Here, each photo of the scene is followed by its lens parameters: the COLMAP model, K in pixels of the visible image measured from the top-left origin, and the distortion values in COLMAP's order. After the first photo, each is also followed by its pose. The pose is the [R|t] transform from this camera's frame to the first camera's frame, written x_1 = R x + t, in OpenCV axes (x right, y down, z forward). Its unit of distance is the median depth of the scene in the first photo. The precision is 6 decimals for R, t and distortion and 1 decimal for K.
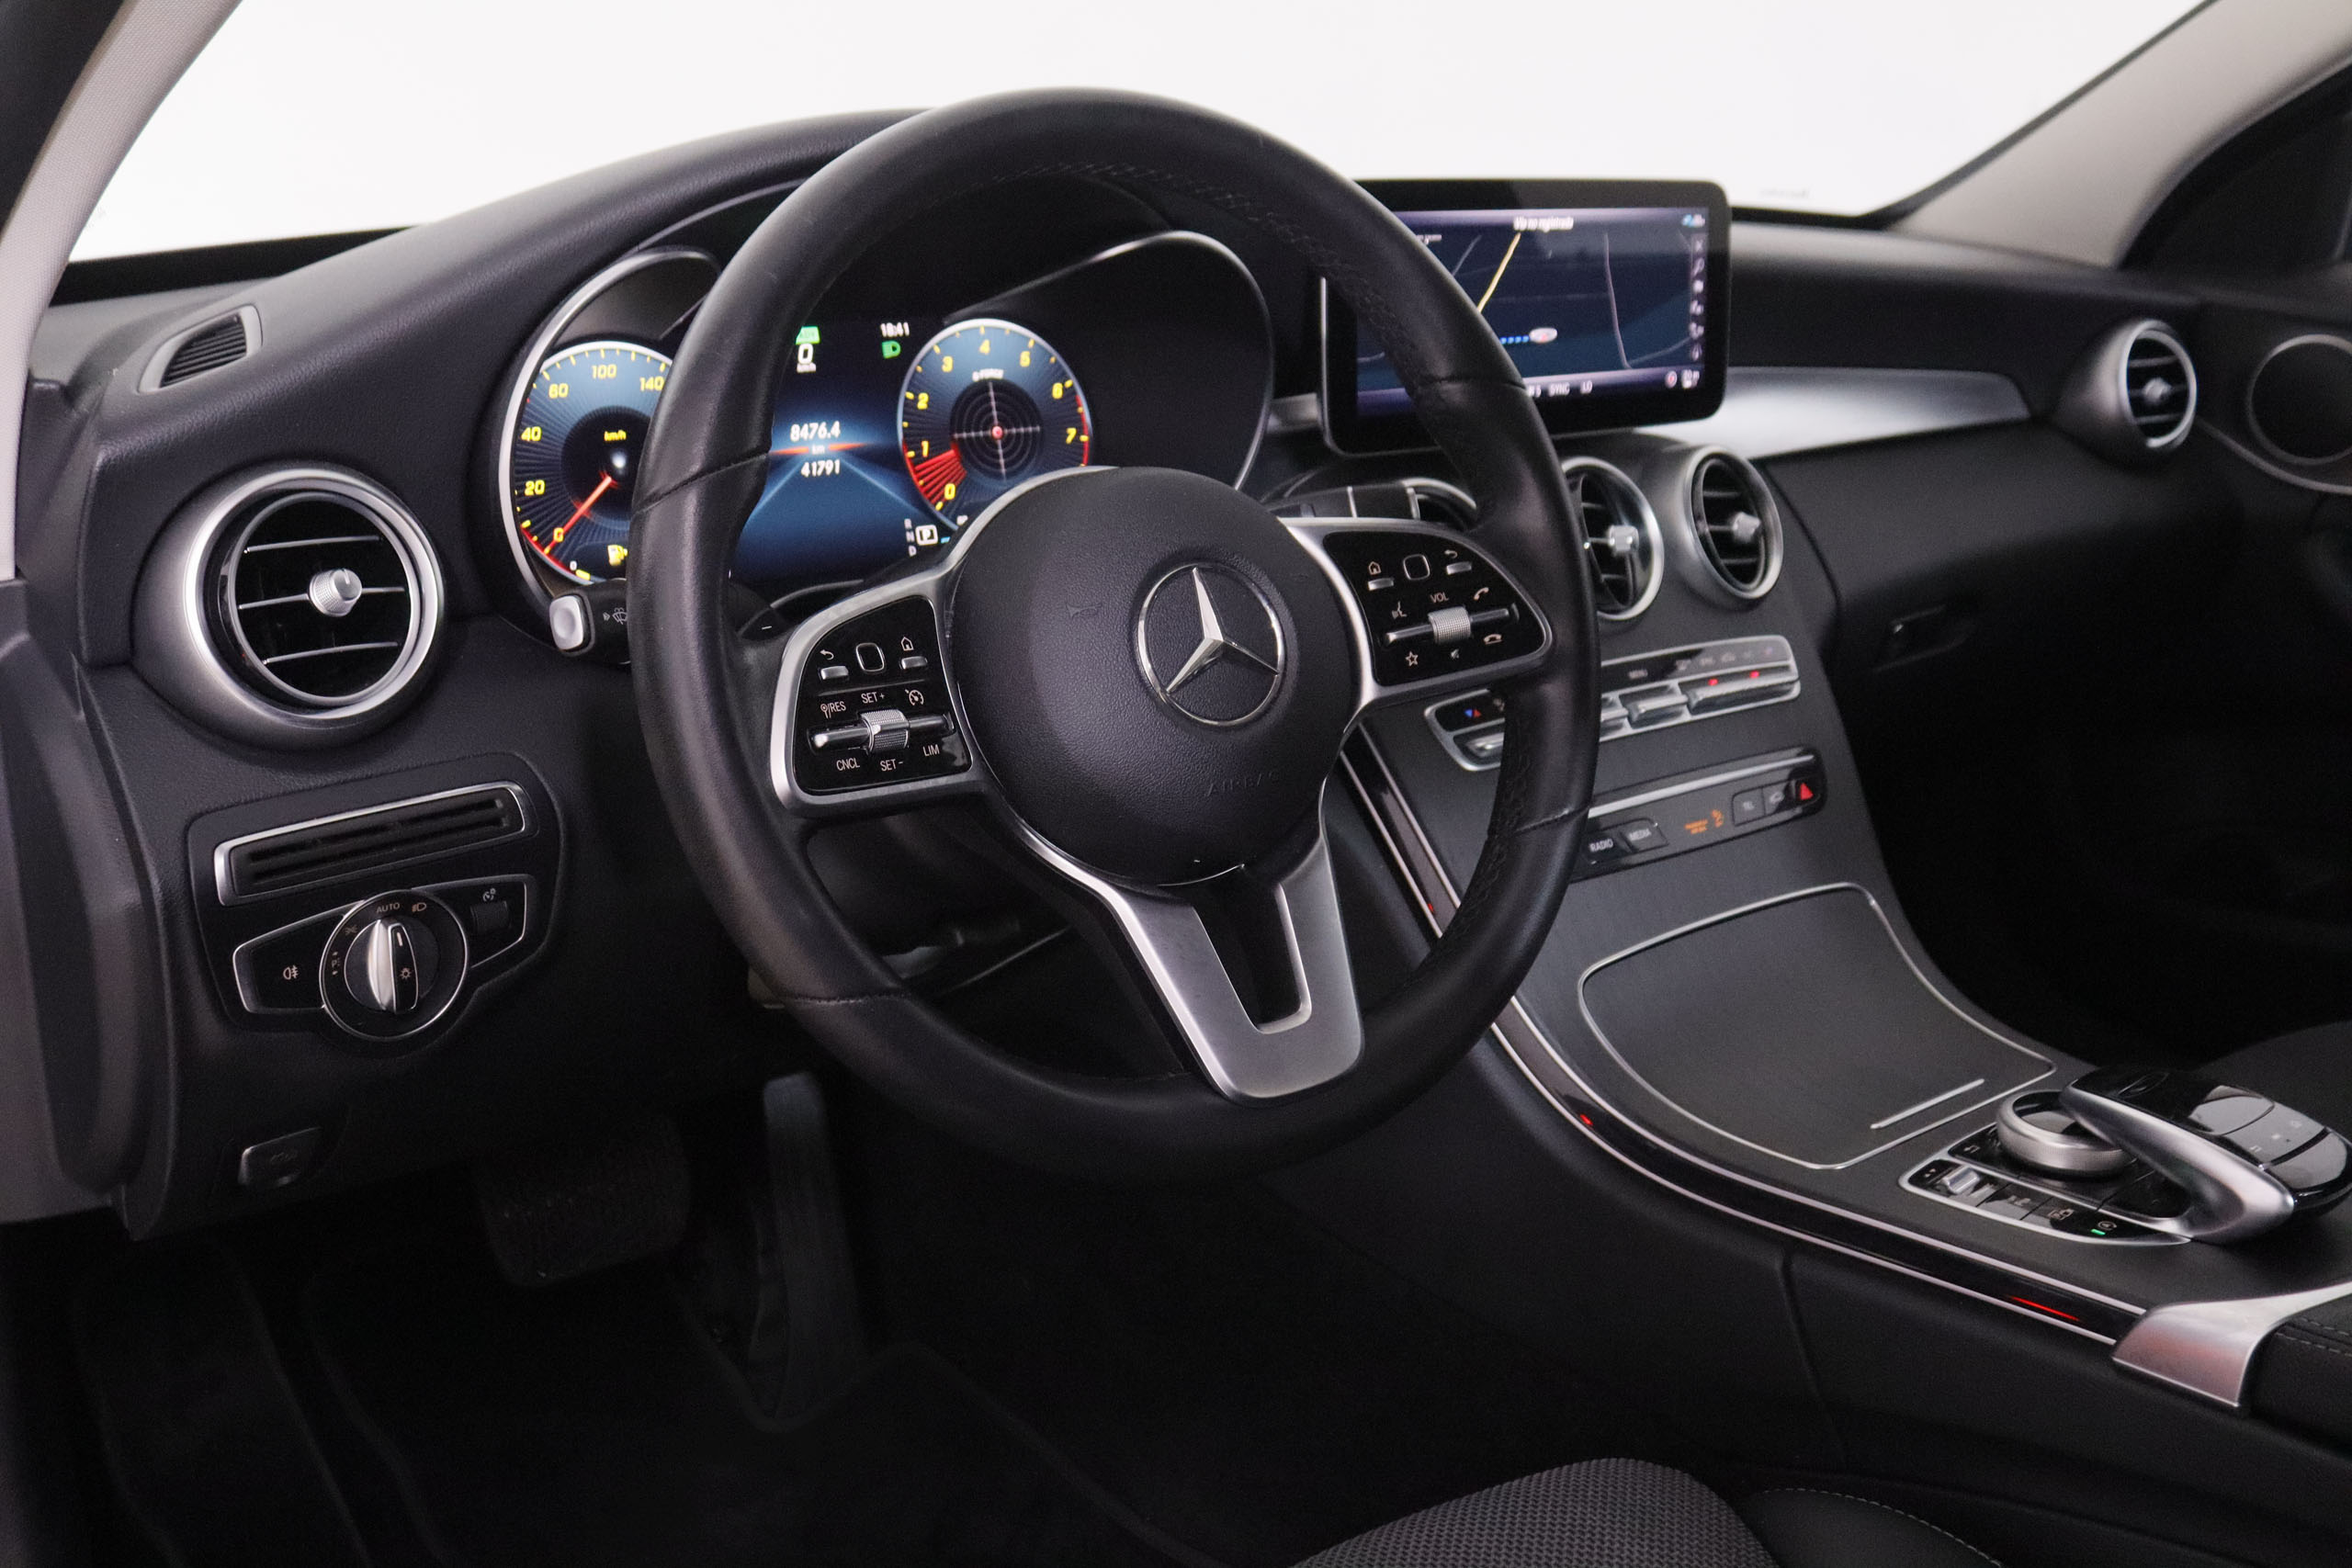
lens RADIAL K [[2176.2, 0, 1184.1], [0, 2176.2, 786.1], [0, 0, 1]] dist [-0.119628, 0.003447]
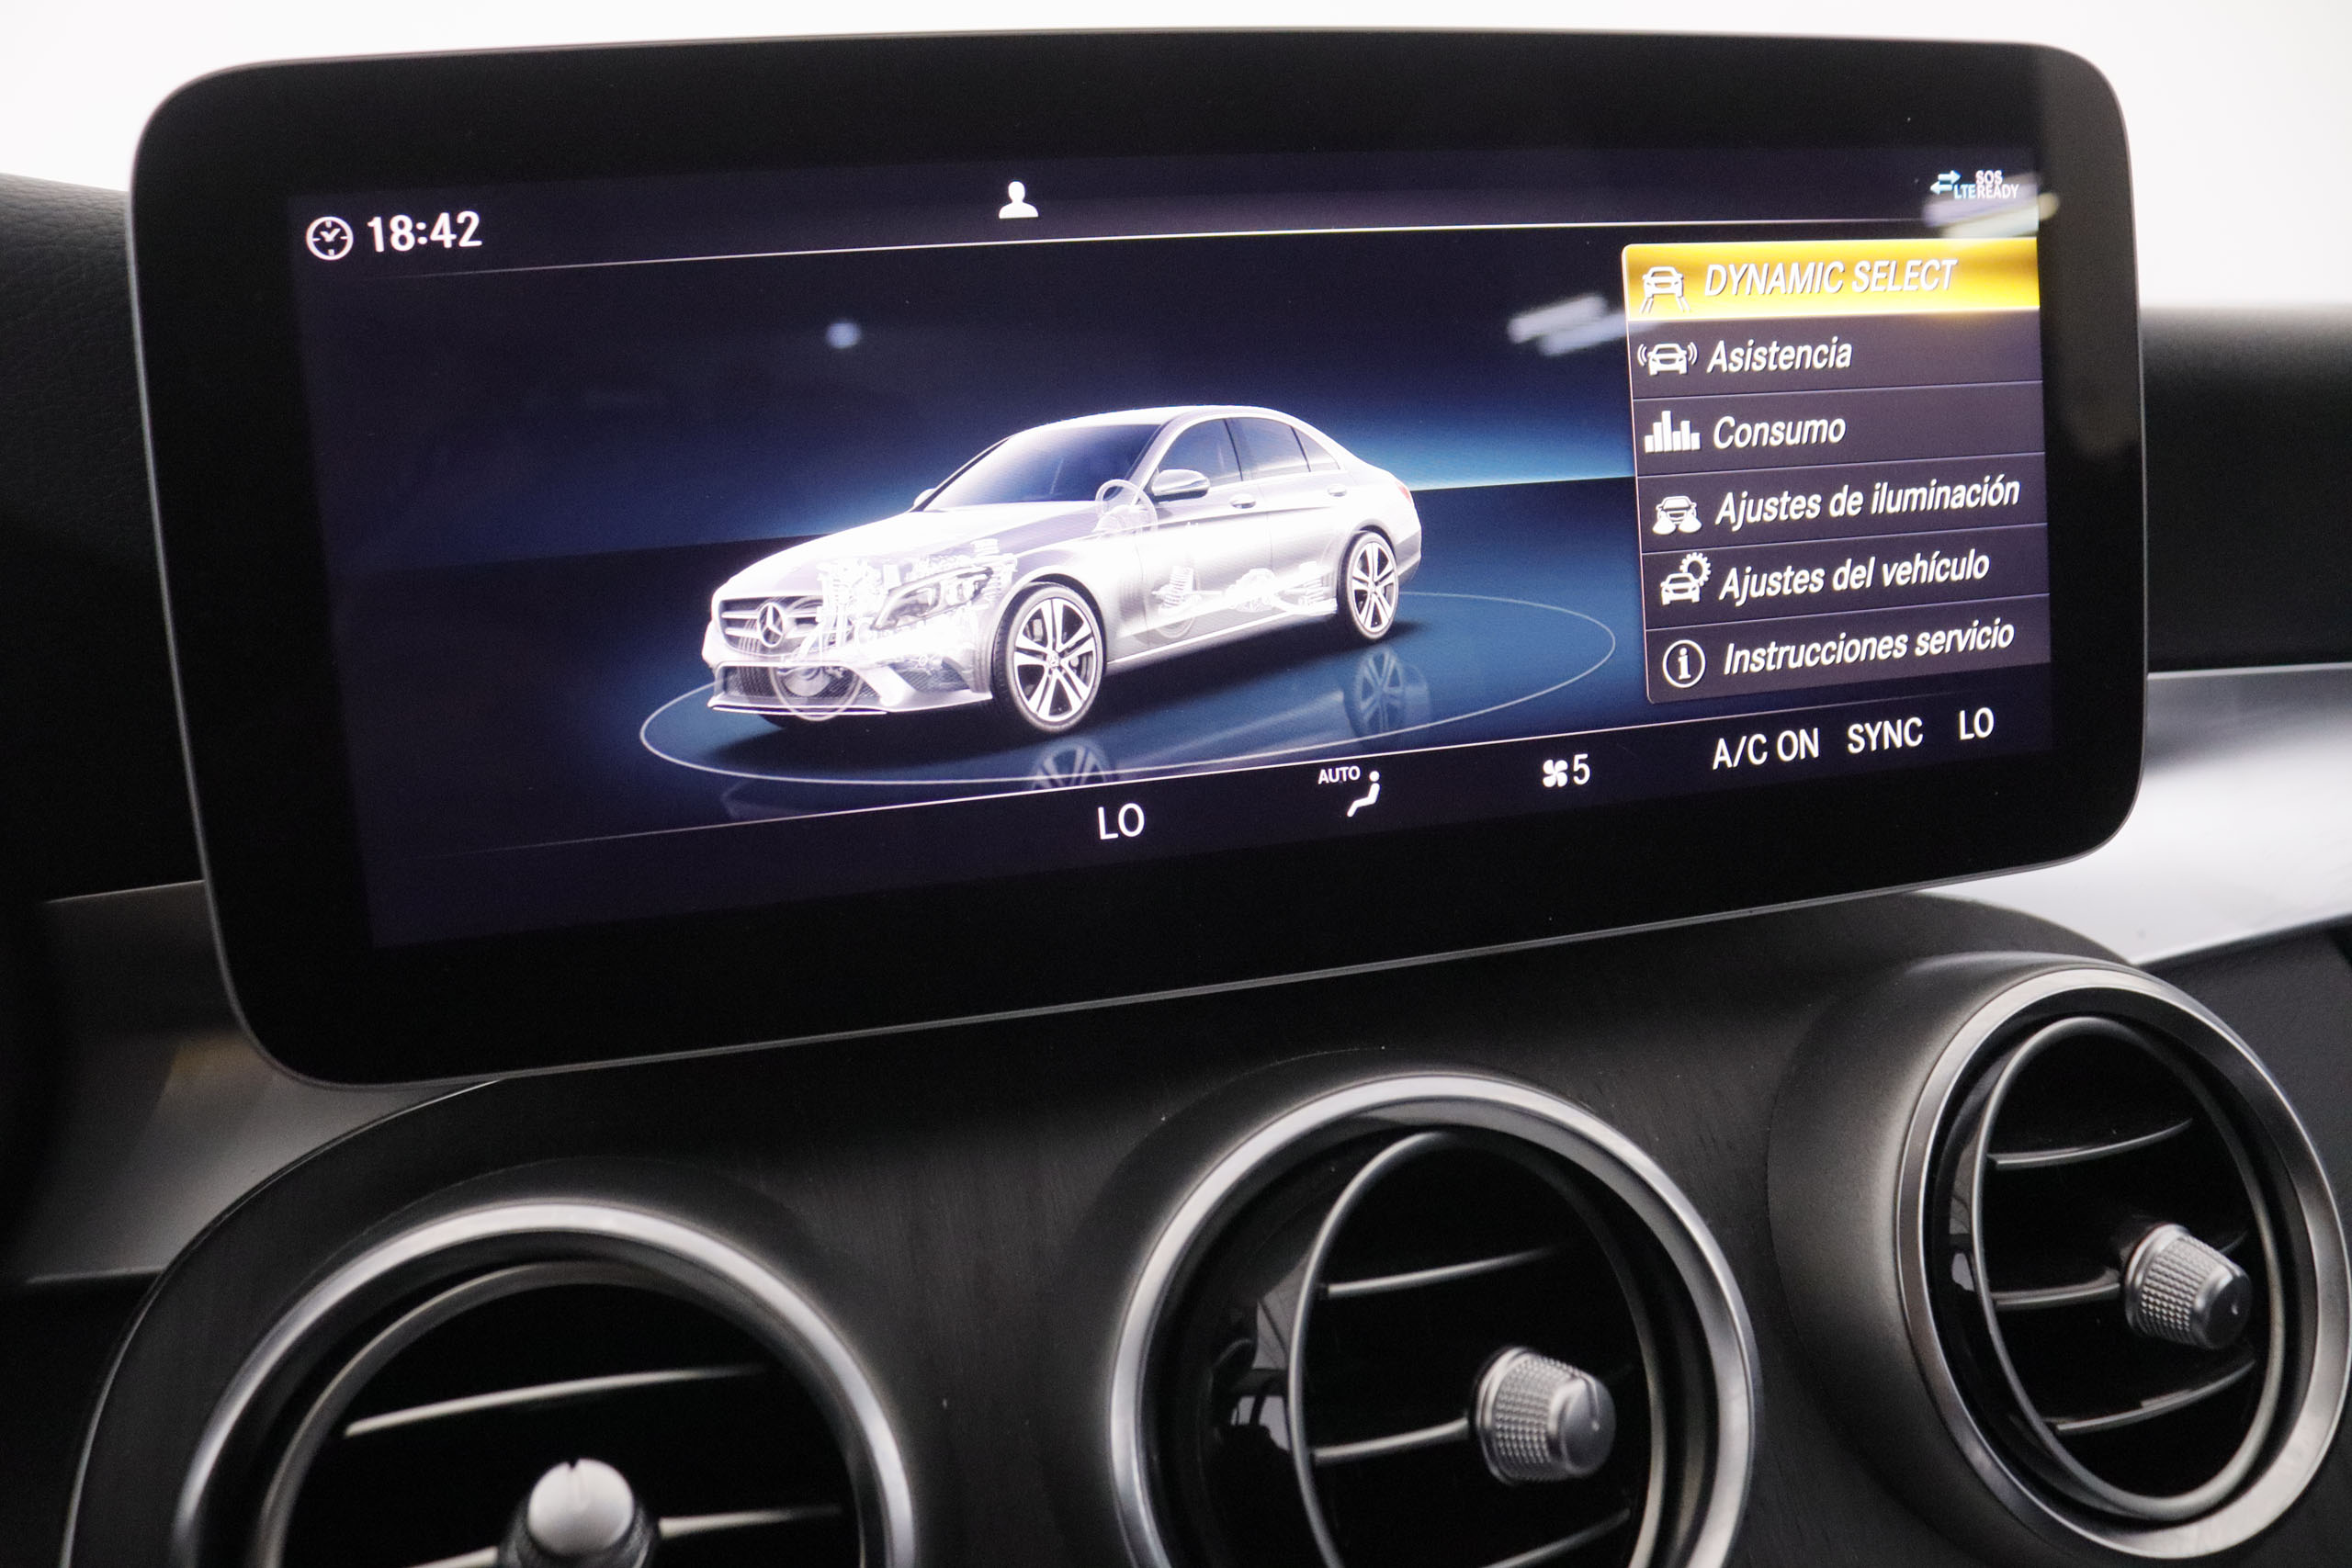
lens RADIAL K [[1934.4, 0, 1145.9], [0, 1934.4, 781.3], [0, 0, 1]] dist [-0.182549, 0.150307]
pose [[0.920395, 0.004653, -0.390961, 0.264904], [-0.045013, 0.994542, -0.094131, -0.176283], [0.388389, 0.104236, 0.915581, 0.836051]]
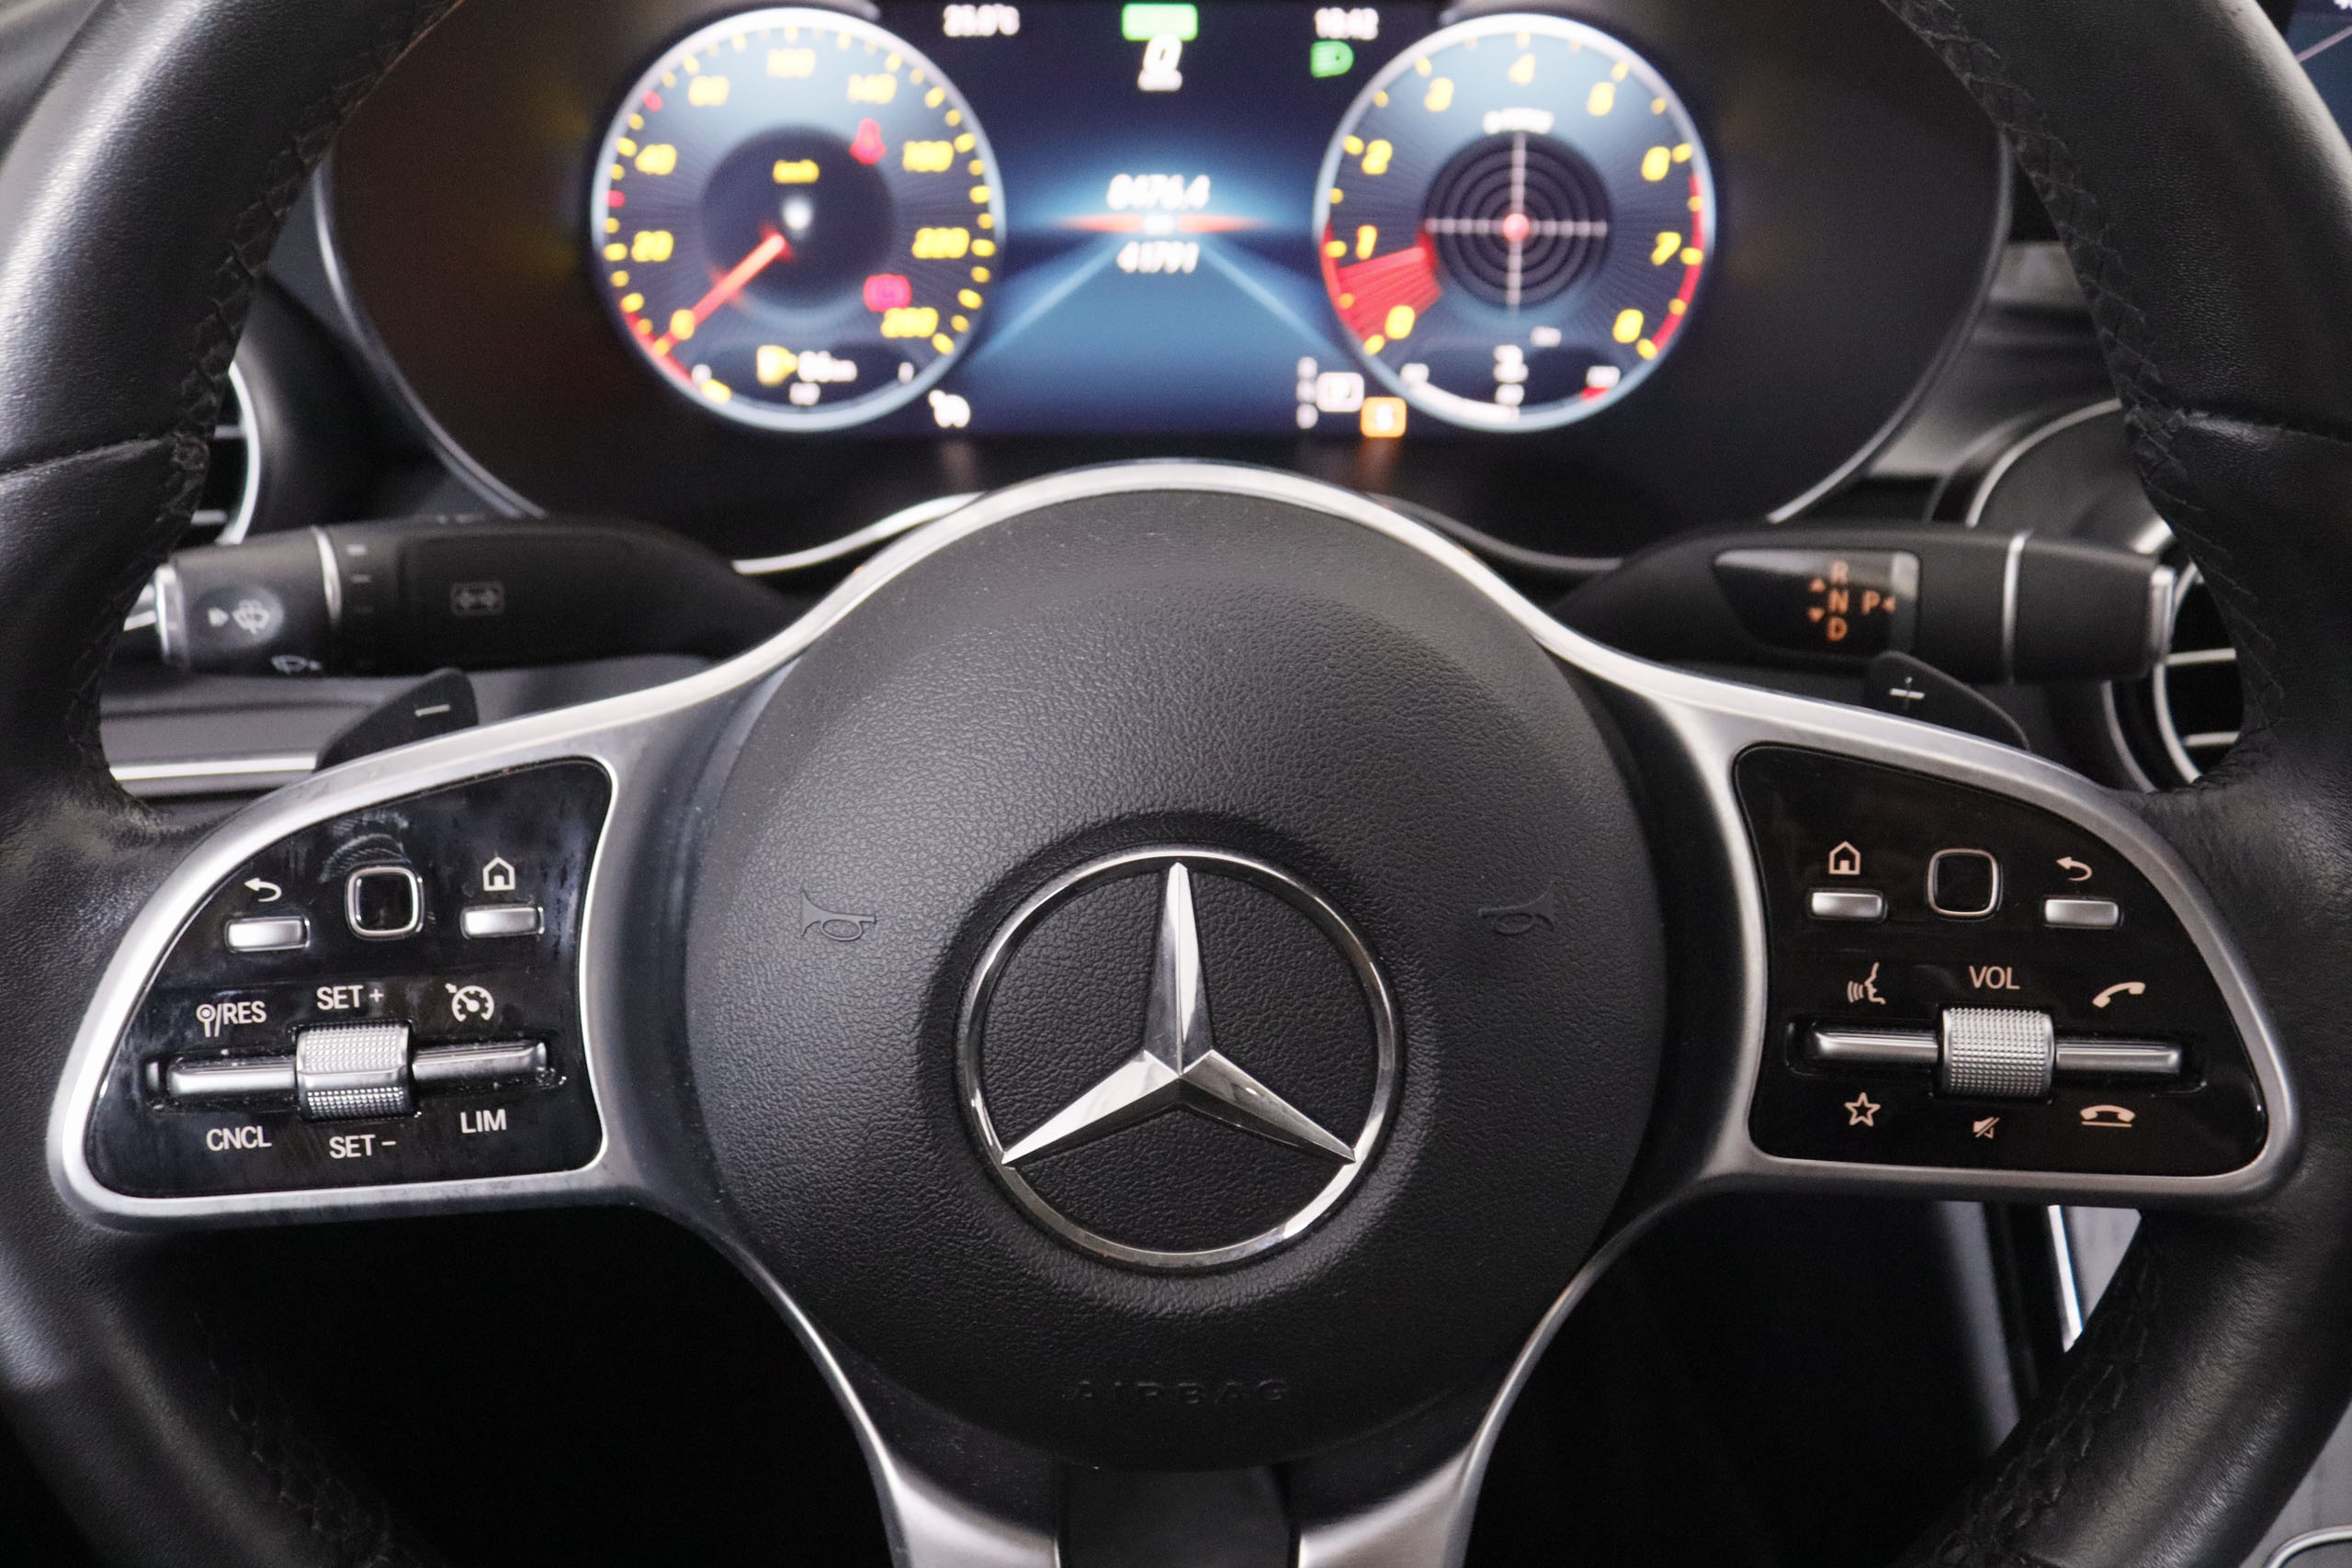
lens RADIAL K [[1934.4, 0, 1145.9], [0, 1934.4, 781.3], [0, 0, 1]] dist [-0.182549, 0.150307]
pose [[0.818089, 0.299208, -0.491126, 0.119633], [-0.170438, 0.941774, 0.289851, -0.155029], [0.549255, -0.153417, 0.821451, 0.526672]]
